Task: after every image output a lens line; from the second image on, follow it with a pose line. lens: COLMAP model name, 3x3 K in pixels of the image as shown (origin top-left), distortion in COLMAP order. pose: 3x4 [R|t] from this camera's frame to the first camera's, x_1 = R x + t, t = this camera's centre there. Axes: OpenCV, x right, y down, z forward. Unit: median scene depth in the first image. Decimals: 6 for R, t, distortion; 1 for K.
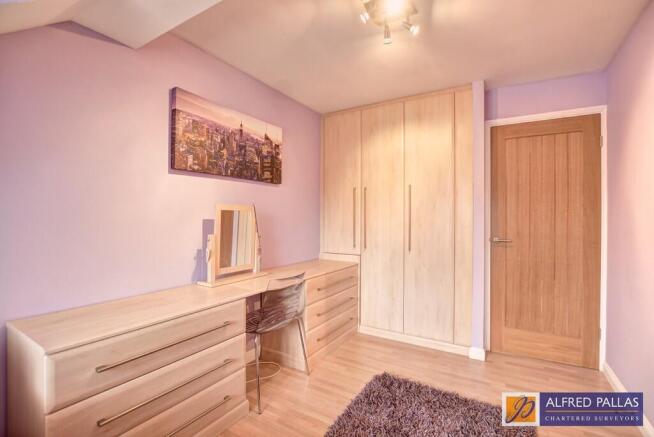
lens RADIAL K [[292.3, 0, 328.5], [0, 292.3, 219.8], [0, 0, 1]] dist [-0.023343, 0.000455]
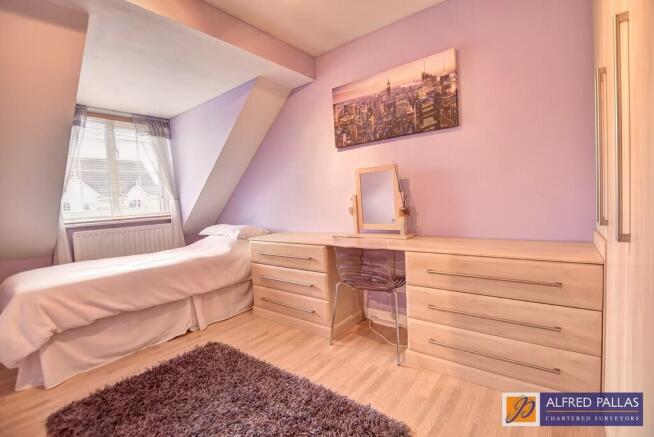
lens RADIAL K [[302.5, 0, 327.5], [0, 302.5, 215.4], [0, 0, 1]] dist [-0.019074, -0.000140]
pose [[-0.117489, 0.057663, -0.991399, 0.749576], [0.048246, 0.997465, 0.052299, 0.055702], [0.991902, -0.041686, -0.119973, 0.892994]]
